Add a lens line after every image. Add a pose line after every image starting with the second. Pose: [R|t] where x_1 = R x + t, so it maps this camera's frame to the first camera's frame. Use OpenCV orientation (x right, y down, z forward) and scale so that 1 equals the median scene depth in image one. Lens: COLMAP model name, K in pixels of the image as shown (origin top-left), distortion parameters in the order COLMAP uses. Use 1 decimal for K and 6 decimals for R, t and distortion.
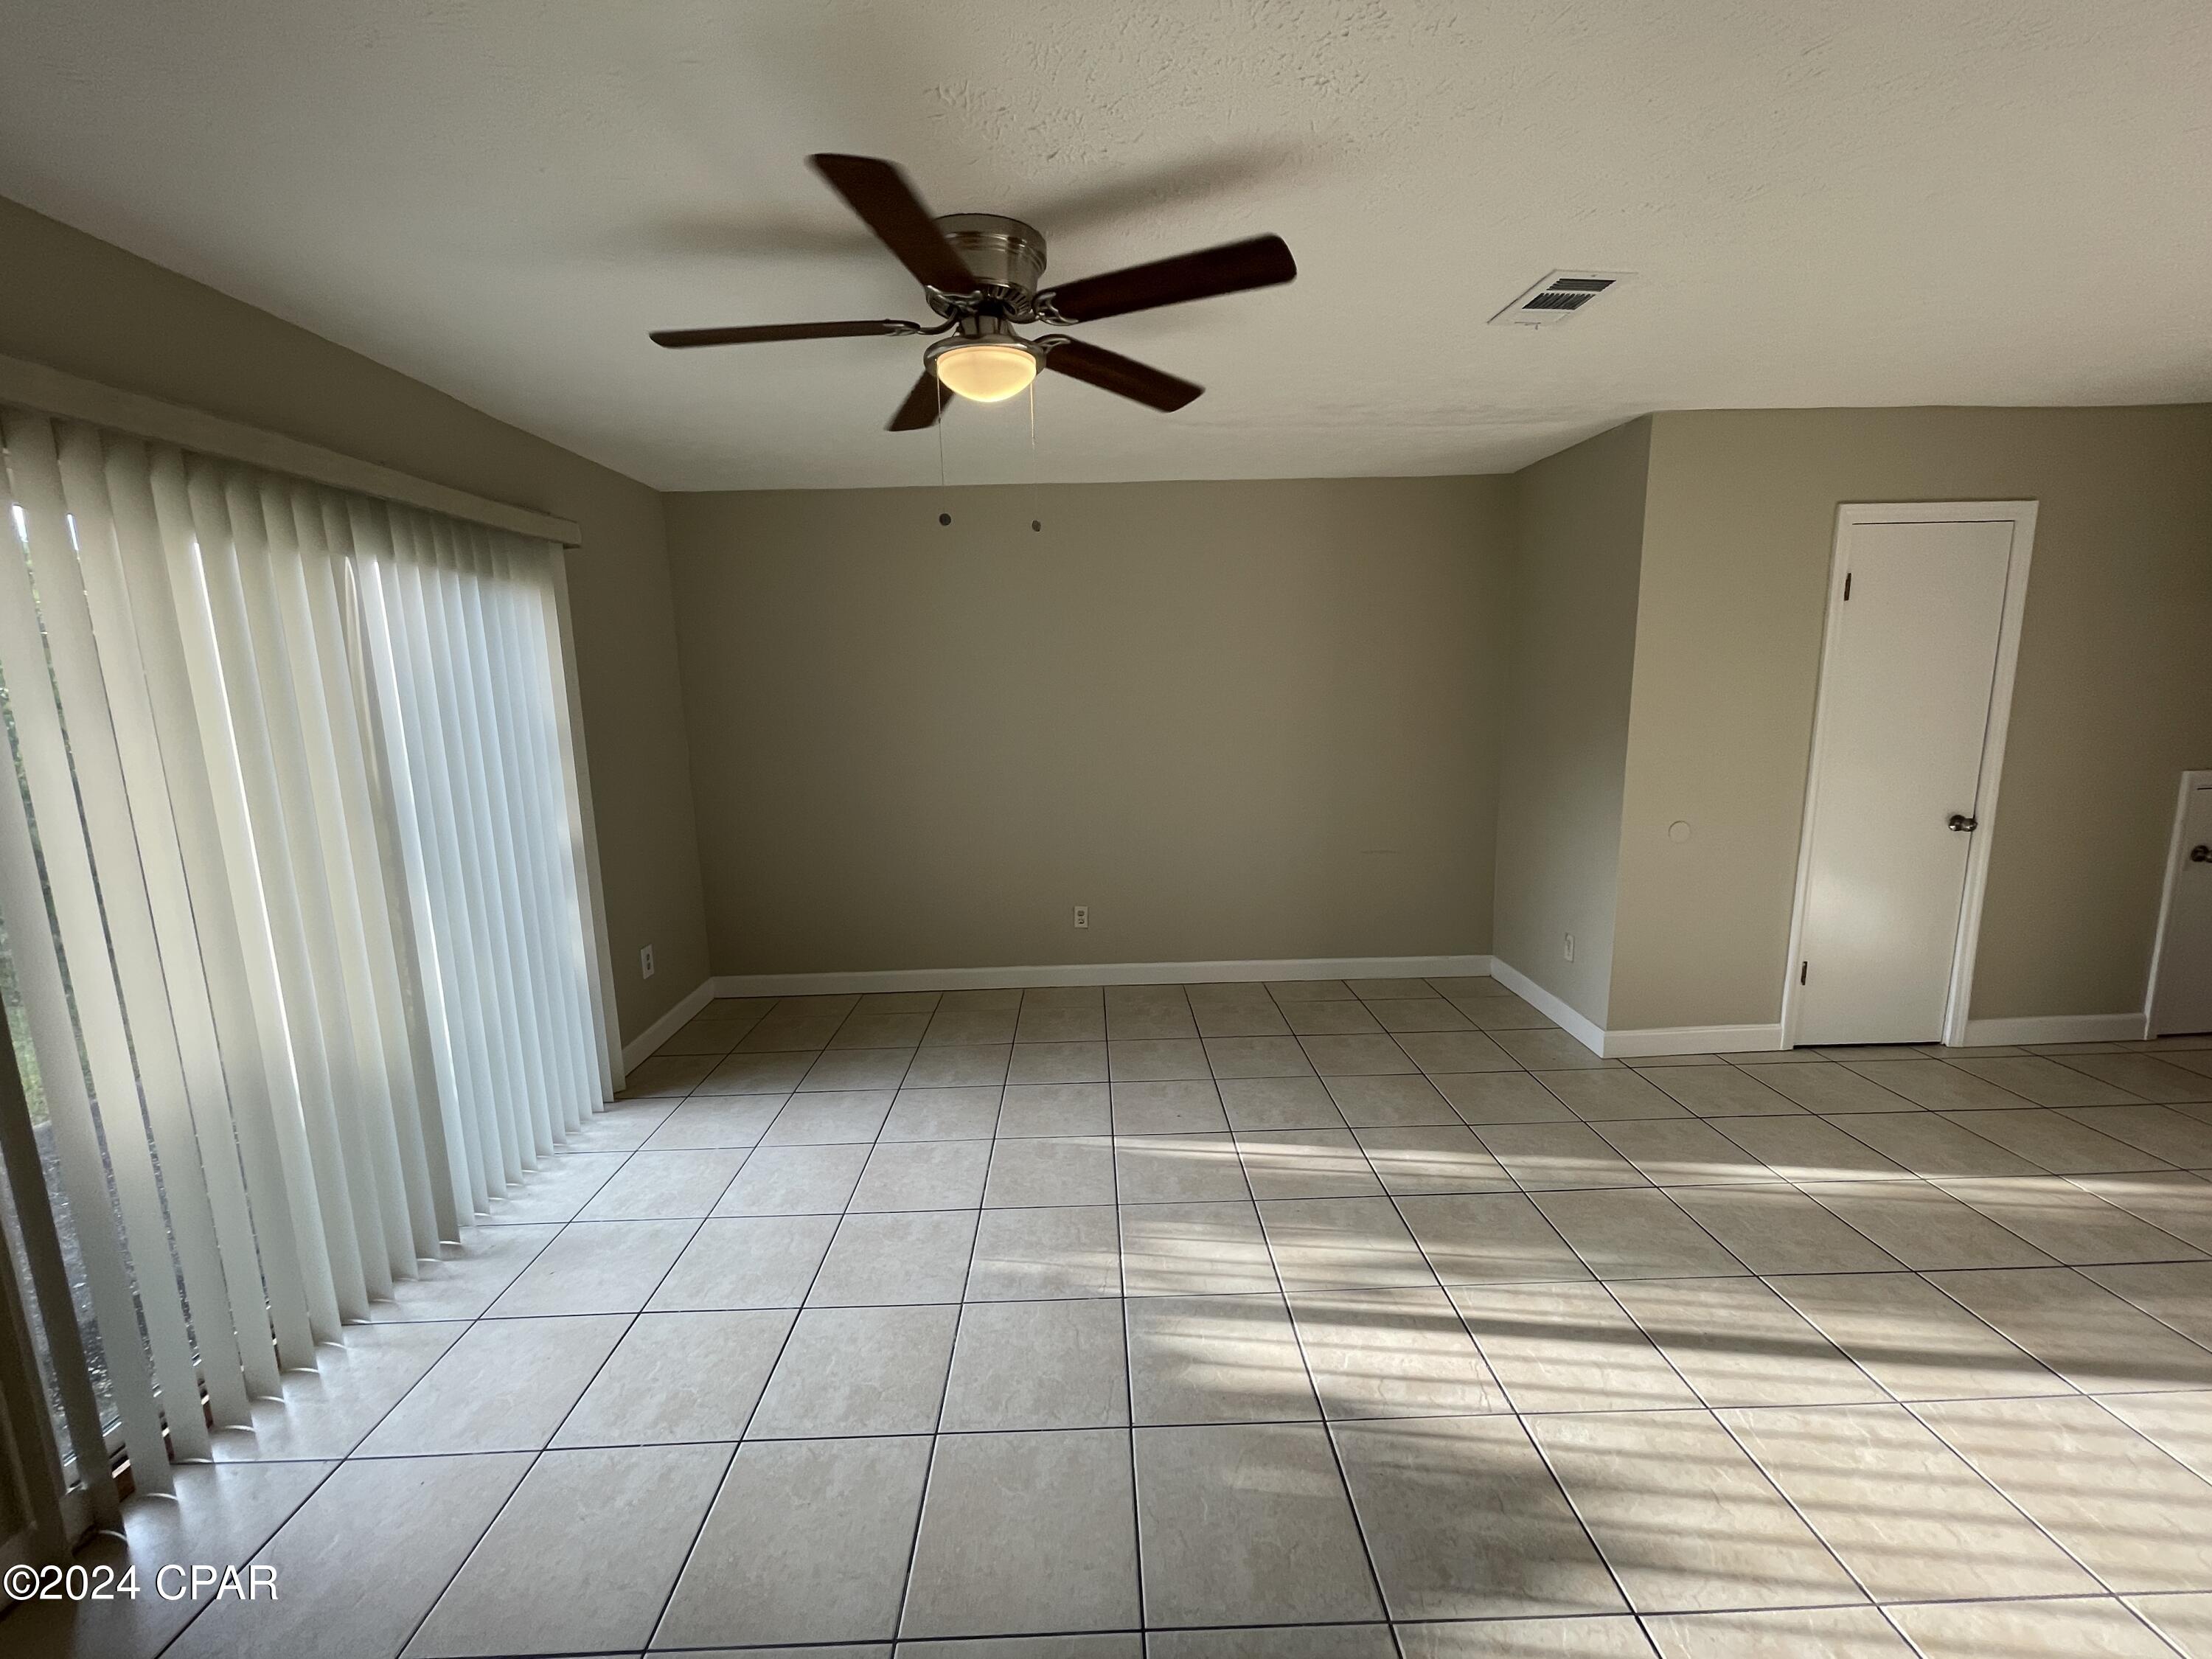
lens RADIAL K [[955.0, 0, 1104.9], [0, 955.0, 855.0], [0, 0, 1]] dist [0.001017, -0.005797]
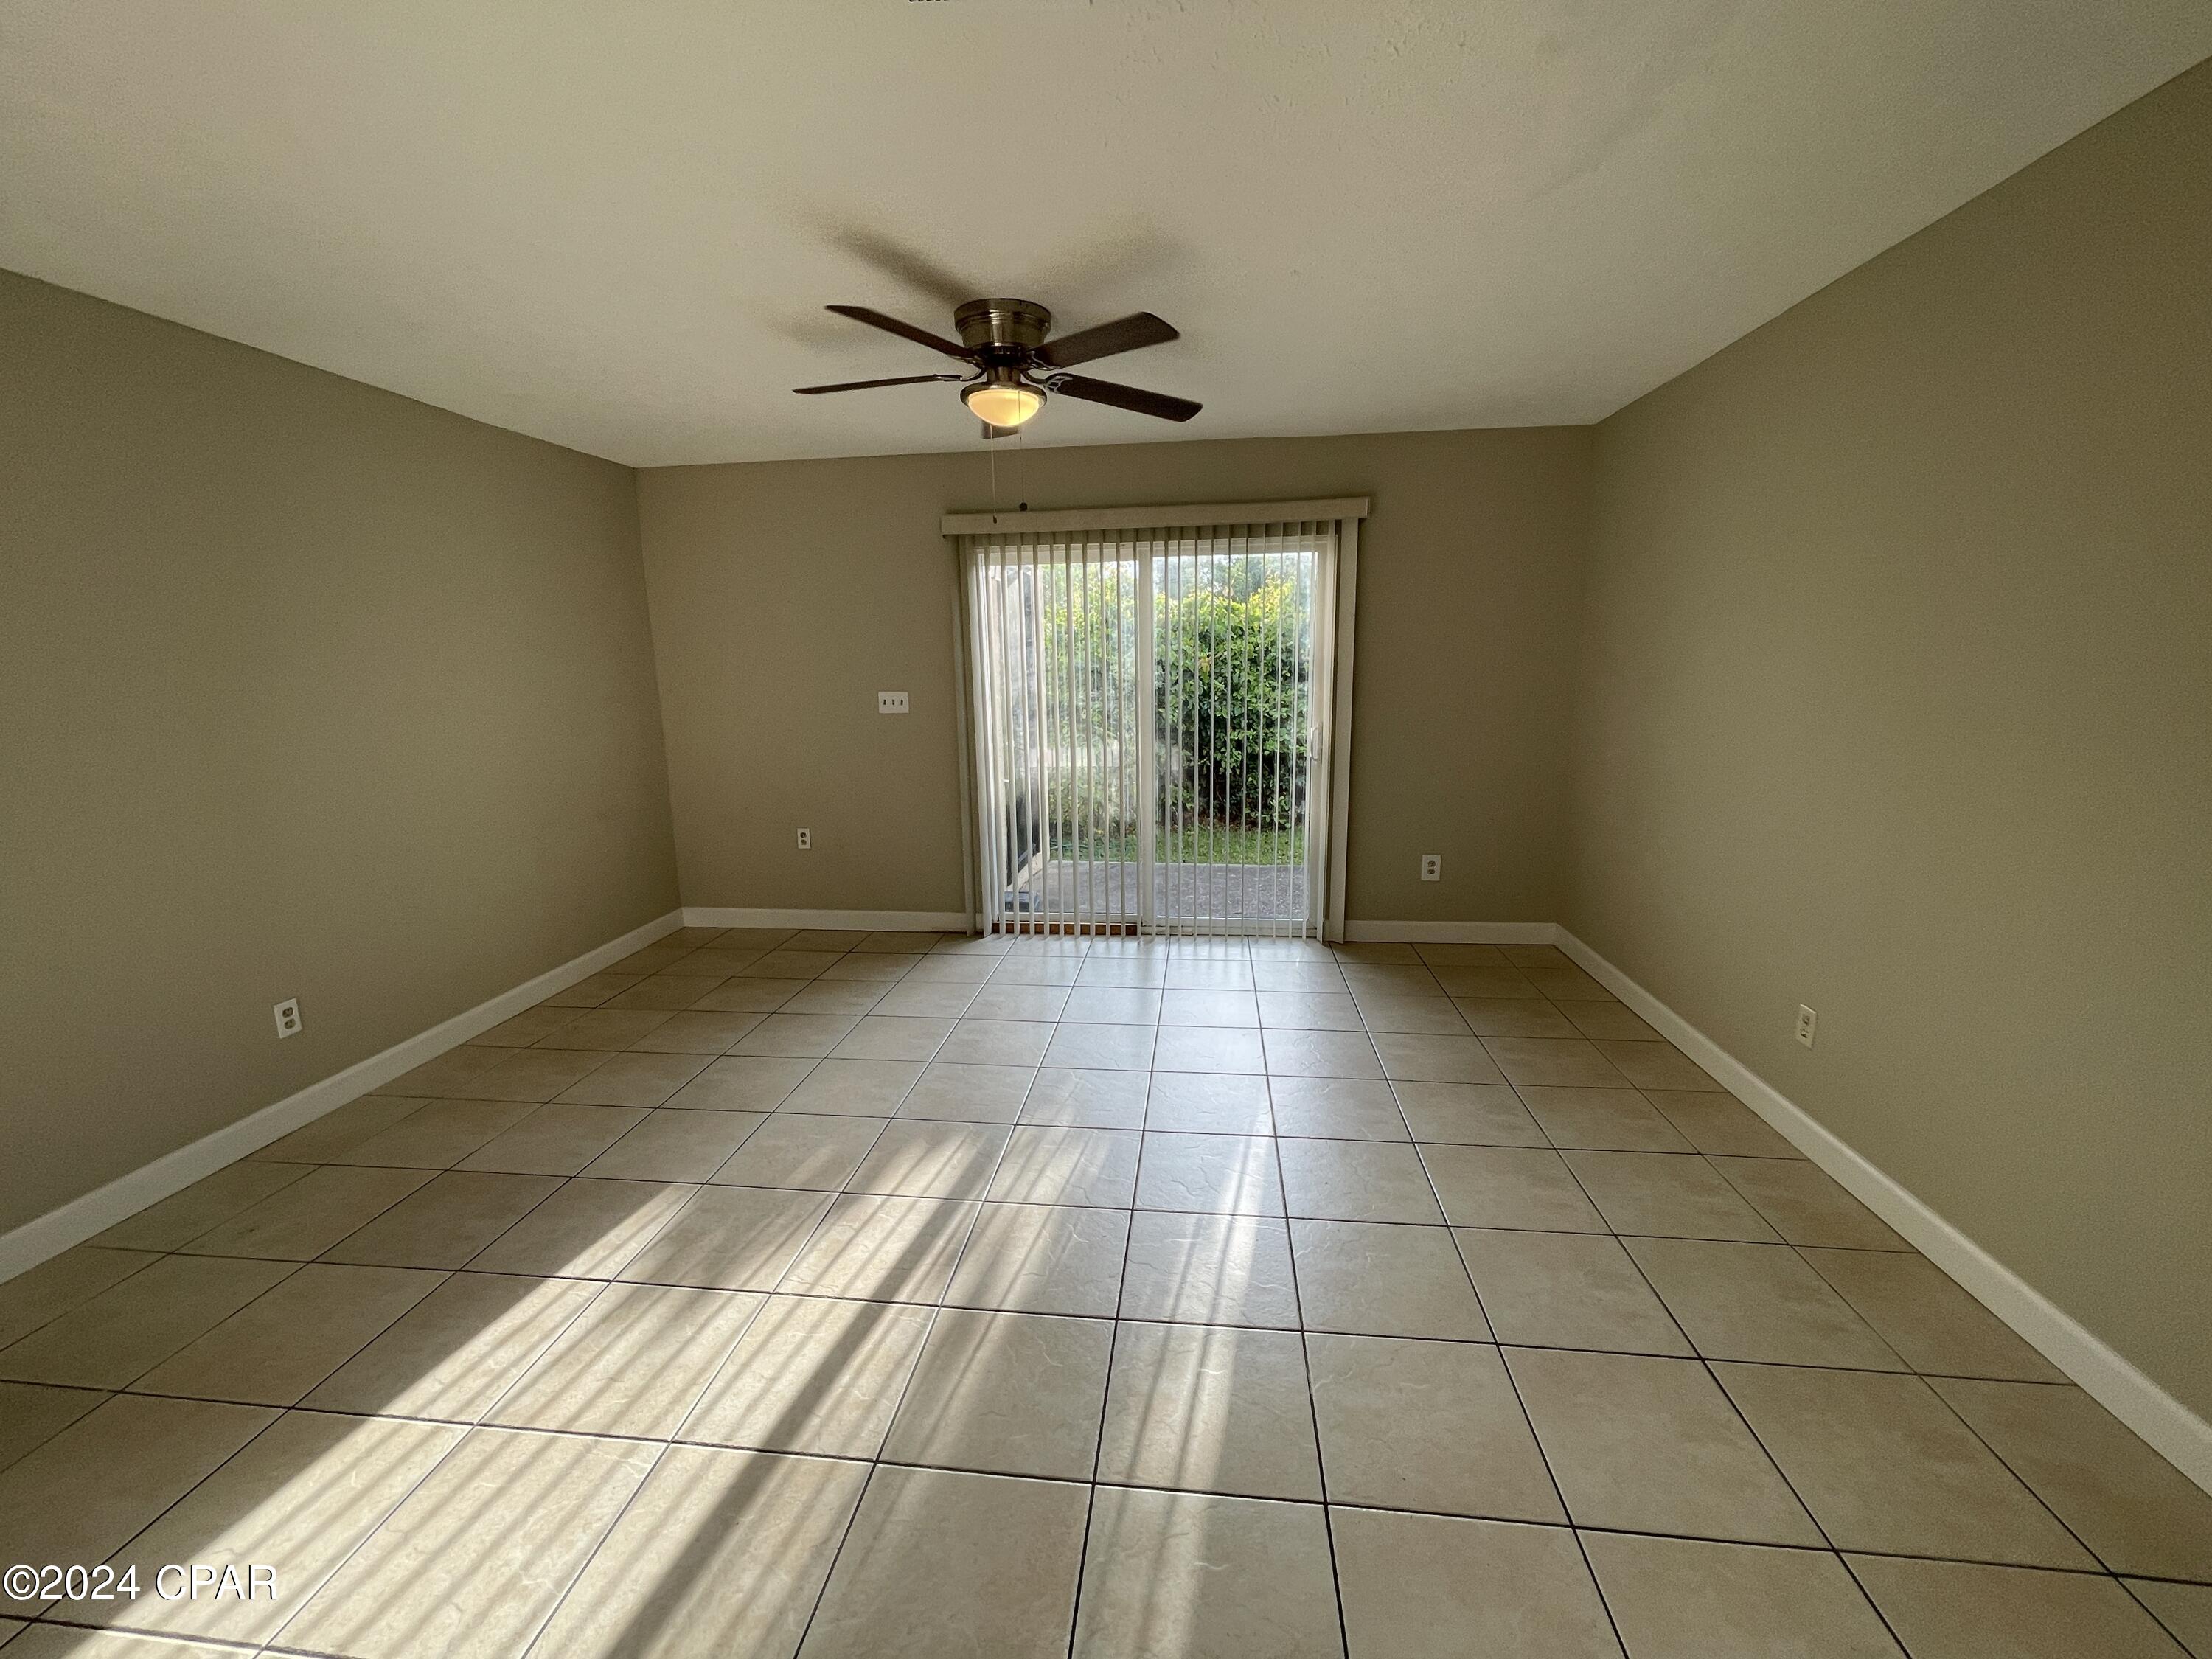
lens RADIAL K [[897.1, 0, 1100.7], [0, 897.1, 823.4], [0, 0, 1]] dist [-0.000202, -0.000140]
pose [[-0.174698, 0.202427, -0.963589, 1.221655], [-0.150313, 0.961684, 0.229279, -0.259361], [0.973081, 0.184895, -0.137577, 1.348561]]
